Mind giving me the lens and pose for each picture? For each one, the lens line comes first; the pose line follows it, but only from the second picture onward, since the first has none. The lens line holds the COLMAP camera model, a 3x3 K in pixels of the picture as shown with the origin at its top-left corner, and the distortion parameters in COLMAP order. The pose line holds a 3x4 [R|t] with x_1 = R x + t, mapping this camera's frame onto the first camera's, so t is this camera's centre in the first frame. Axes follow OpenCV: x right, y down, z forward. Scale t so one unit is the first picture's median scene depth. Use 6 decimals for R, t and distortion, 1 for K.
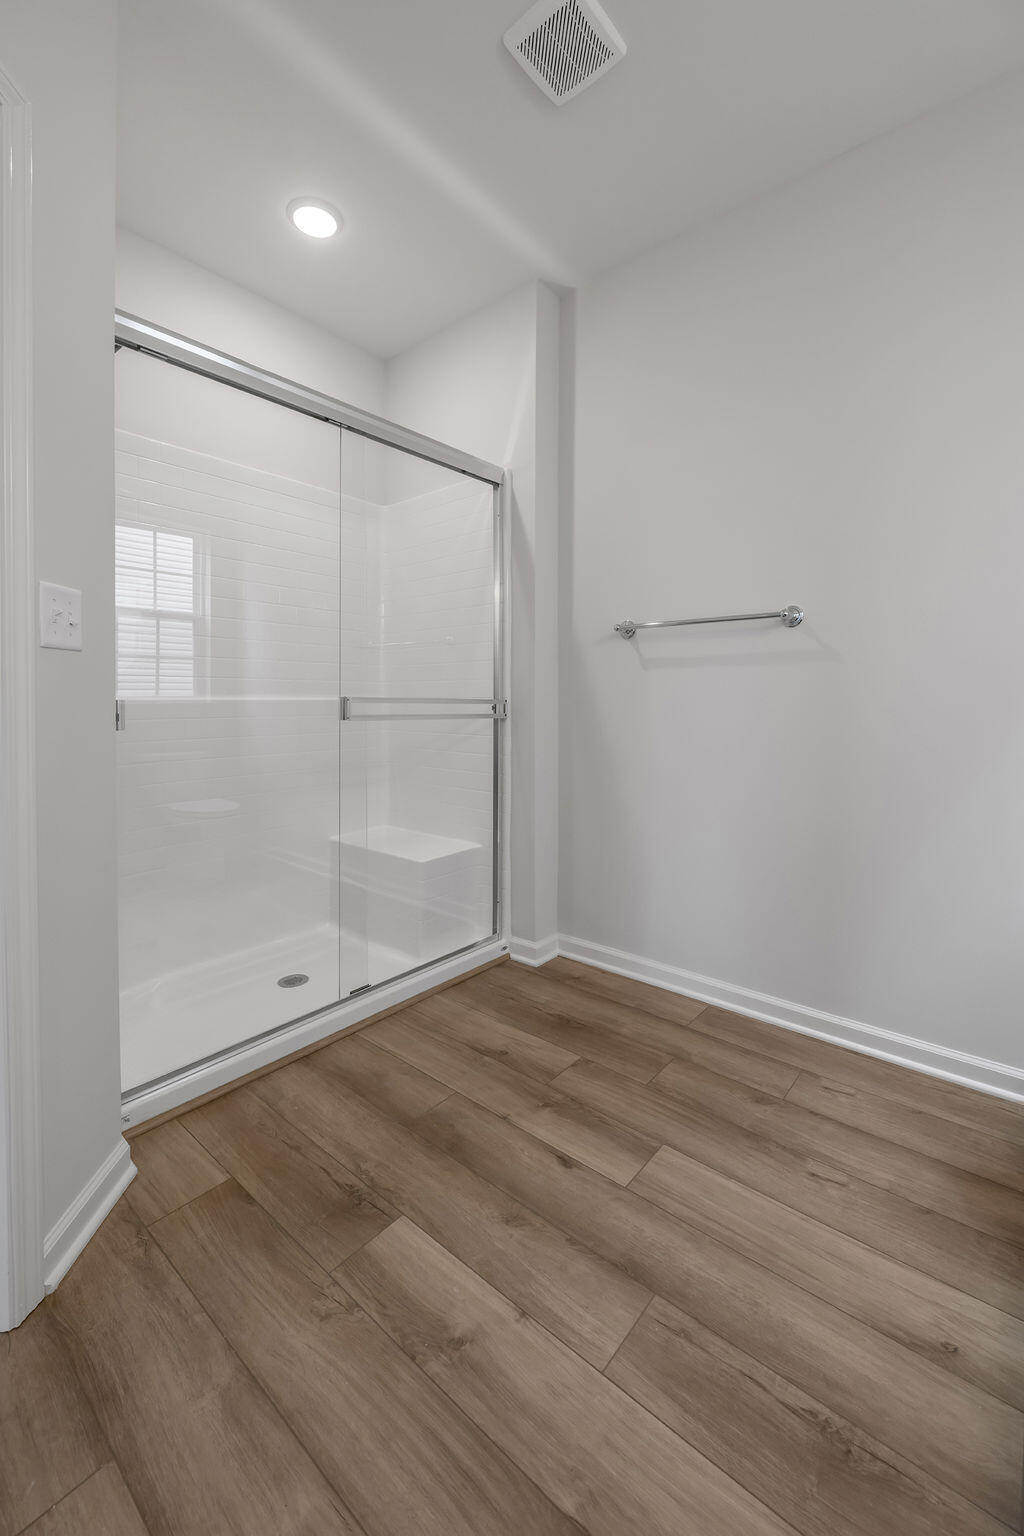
lens RADIAL K [[633.6, 0, 517.9], [0, 633.6, 696.0], [0, 0, 1]] dist [-0.000933, -0.000007]
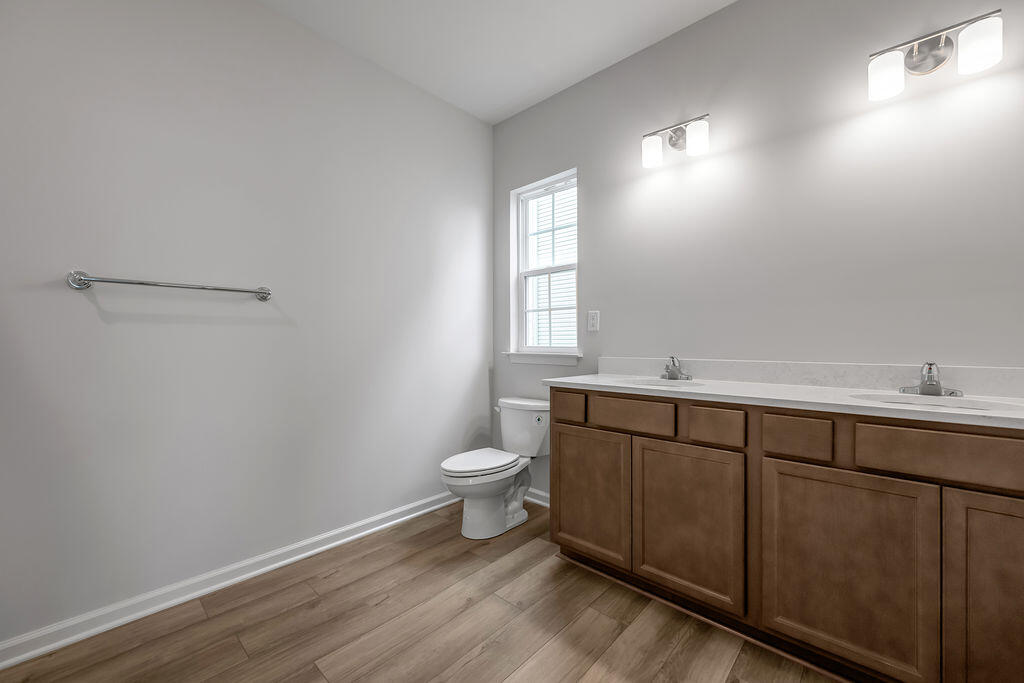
lens RADIAL K [[411.8, 0, 512.0], [0, 411.8, 341.5], [0, 0, 1]] dist [-0.000496, 0.000113]
pose [[0.051301, -0.001166, 0.998683, -0.590166], [-0.000345, 0.999999, 0.001185, -0.018573], [-0.998683, -0.000405, 0.051300, 0.437518]]
